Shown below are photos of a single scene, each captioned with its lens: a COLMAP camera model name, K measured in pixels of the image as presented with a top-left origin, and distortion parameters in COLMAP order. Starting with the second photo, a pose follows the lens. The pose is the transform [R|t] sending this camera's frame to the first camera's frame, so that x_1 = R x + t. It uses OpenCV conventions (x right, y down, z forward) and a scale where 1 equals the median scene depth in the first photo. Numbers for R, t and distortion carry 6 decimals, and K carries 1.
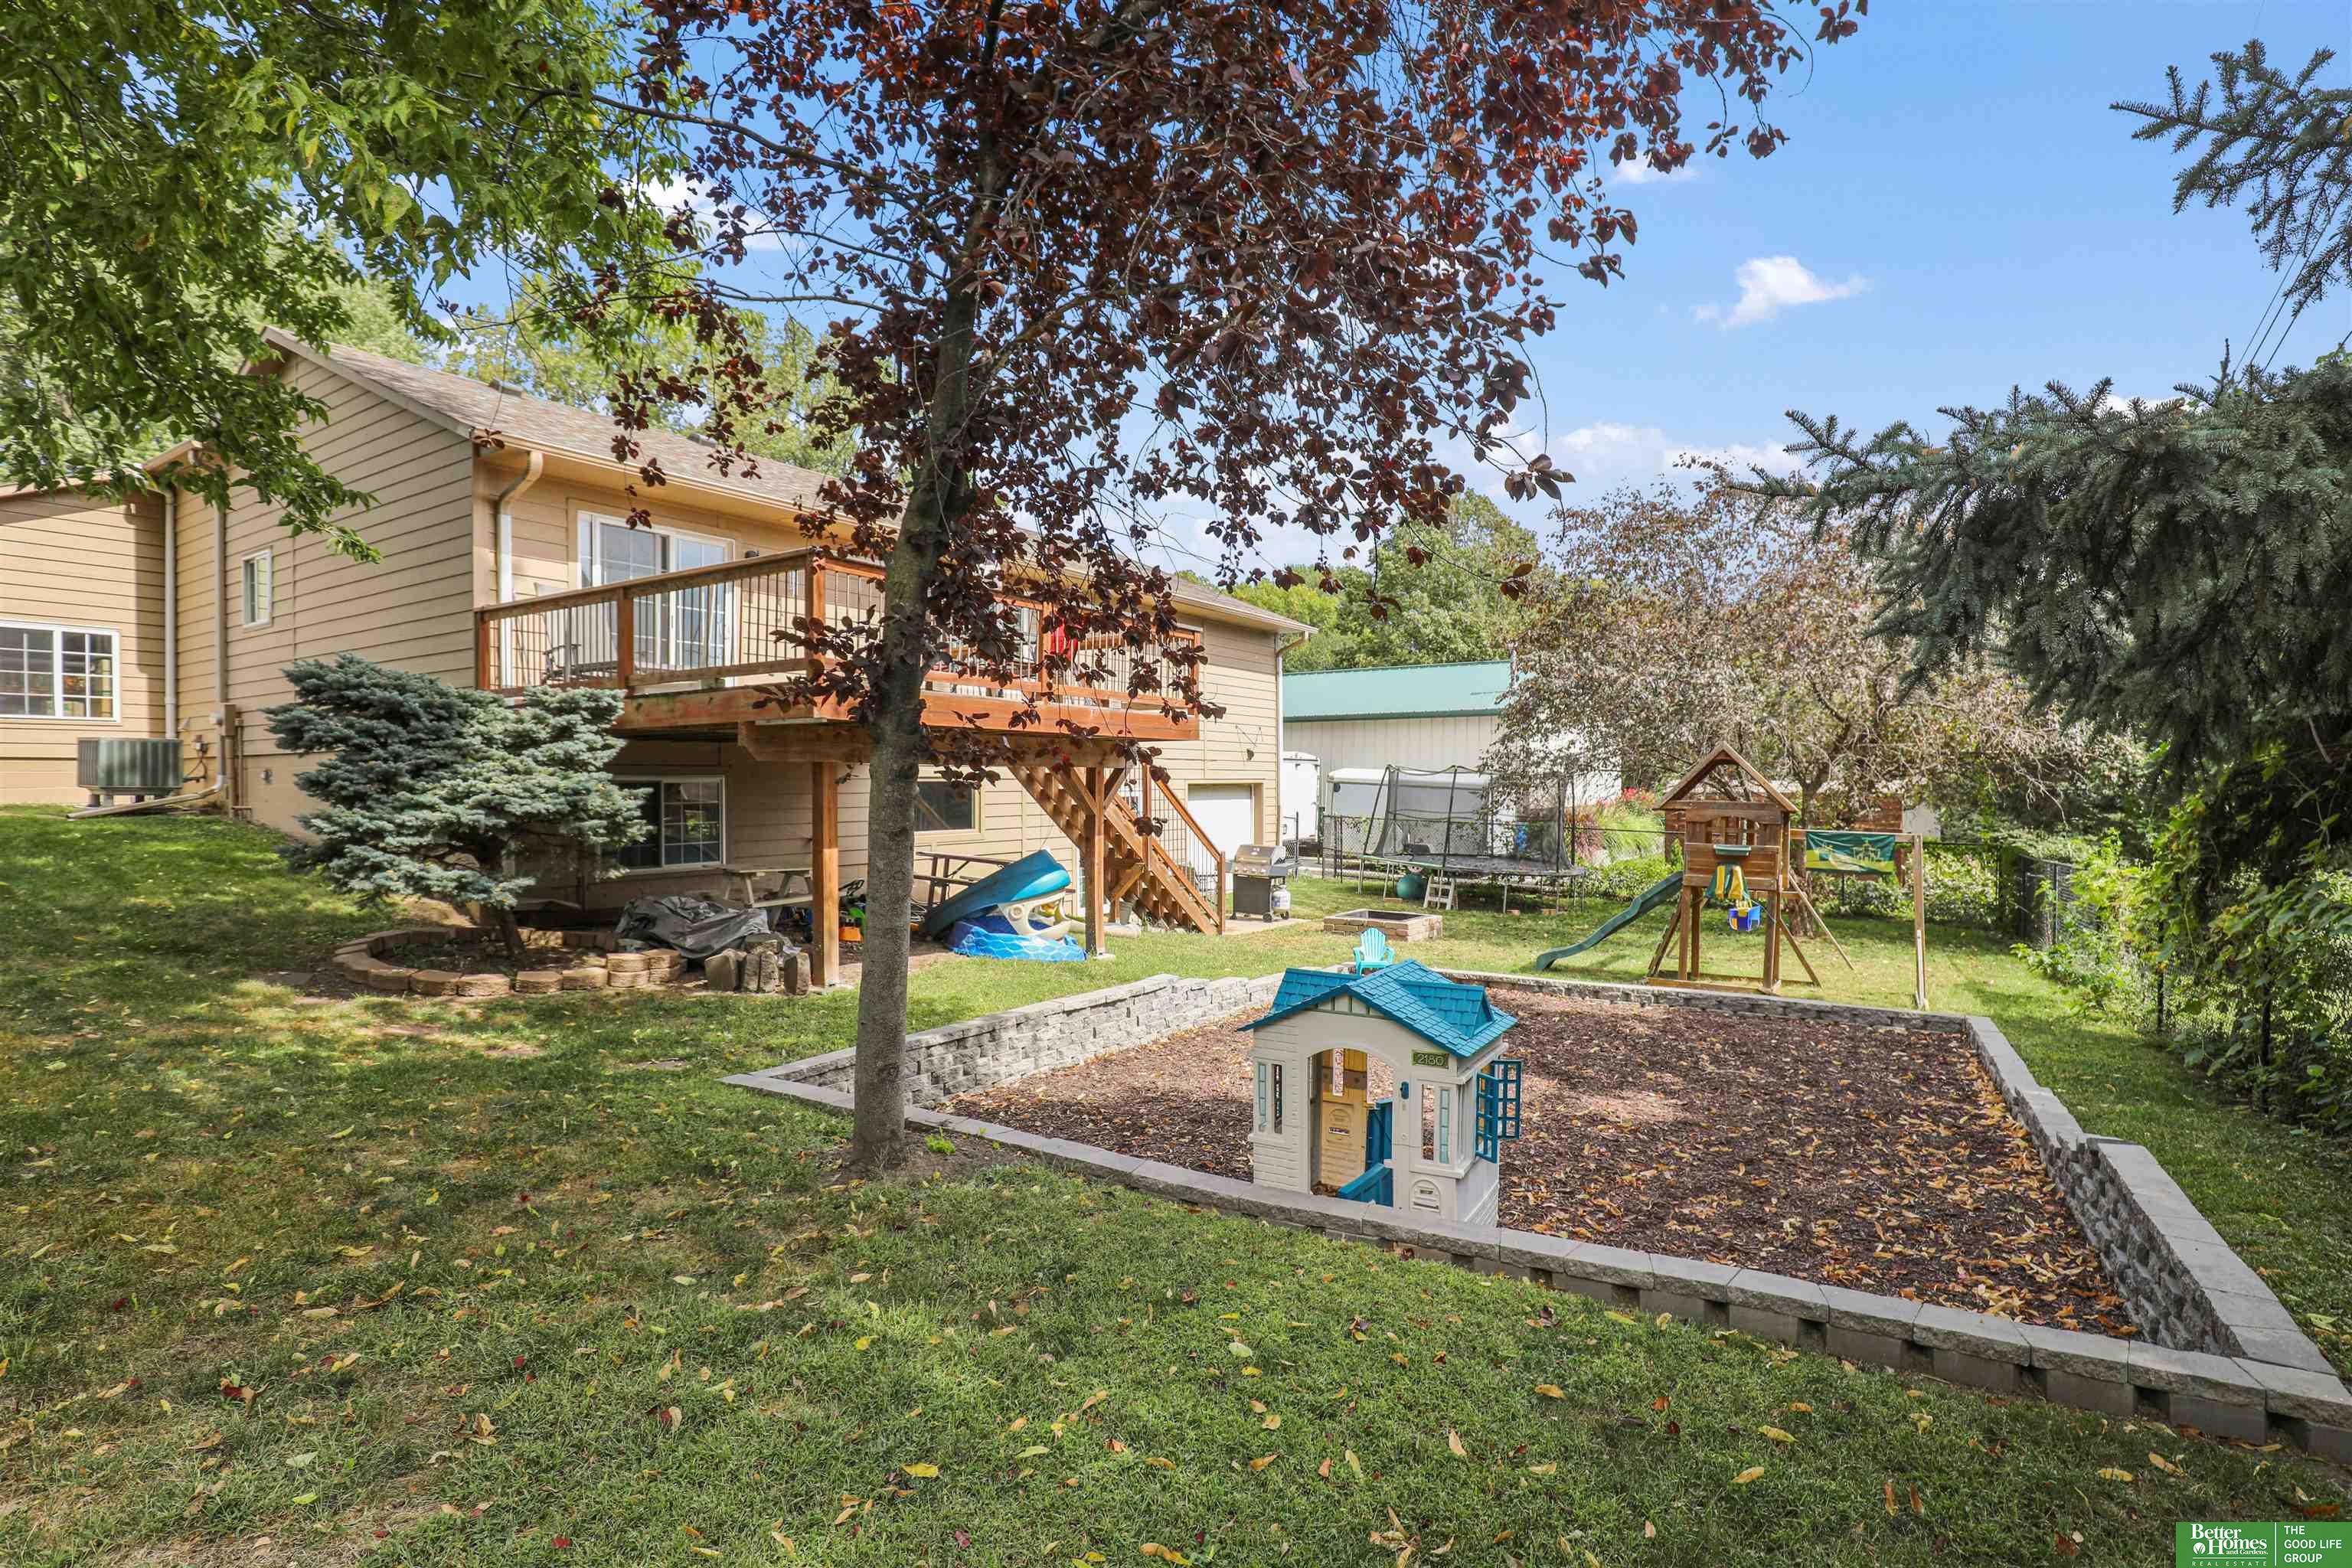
lens RADIAL K [[1172.3, 0, 1176.0], [0, 1172.3, 784.0], [0, 0, 1]] dist [-0.001070, 0.000012]
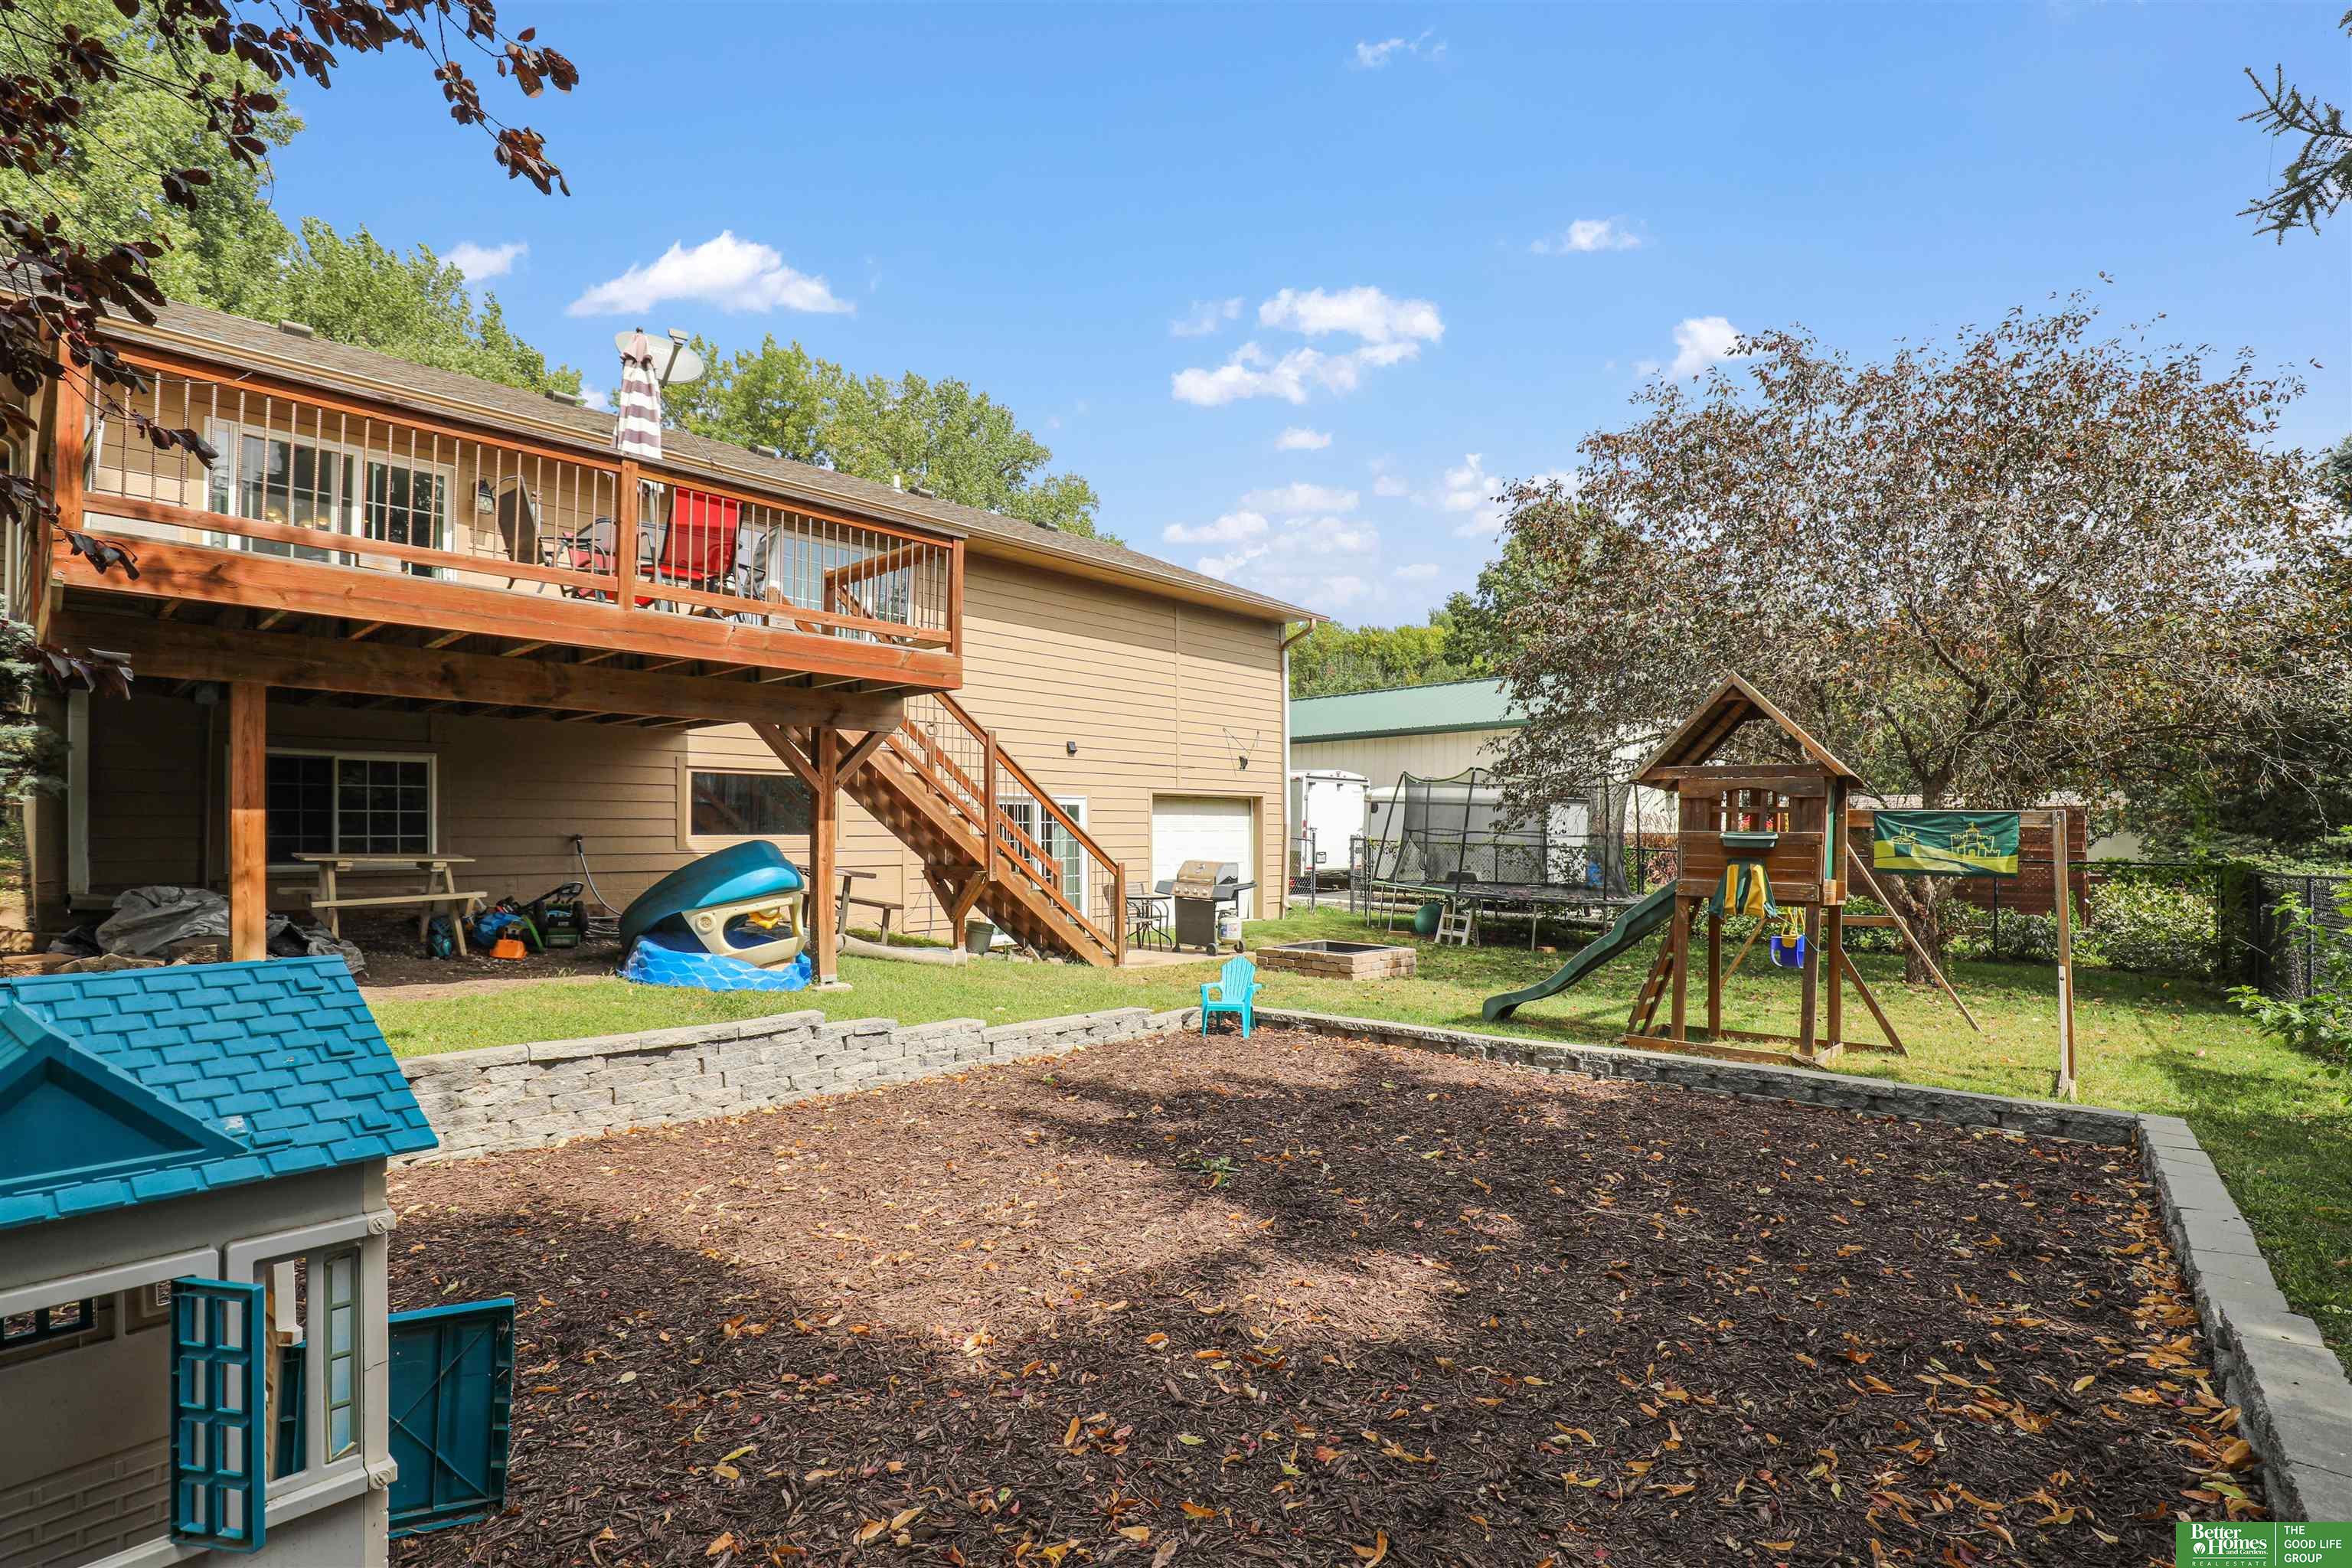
lens RADIAL K [[1131.5, 0, 1173.2], [0, 1131.5, 816.8], [0, 0, 1]] dist [-0.011764, 0.001126]
pose [[0.989326, -0.001902, -0.145709, 0.248342], [-0.000696, 0.999842, -0.017778, 0.054415], [0.145720, 0.017689, 0.989168, 0.335068]]
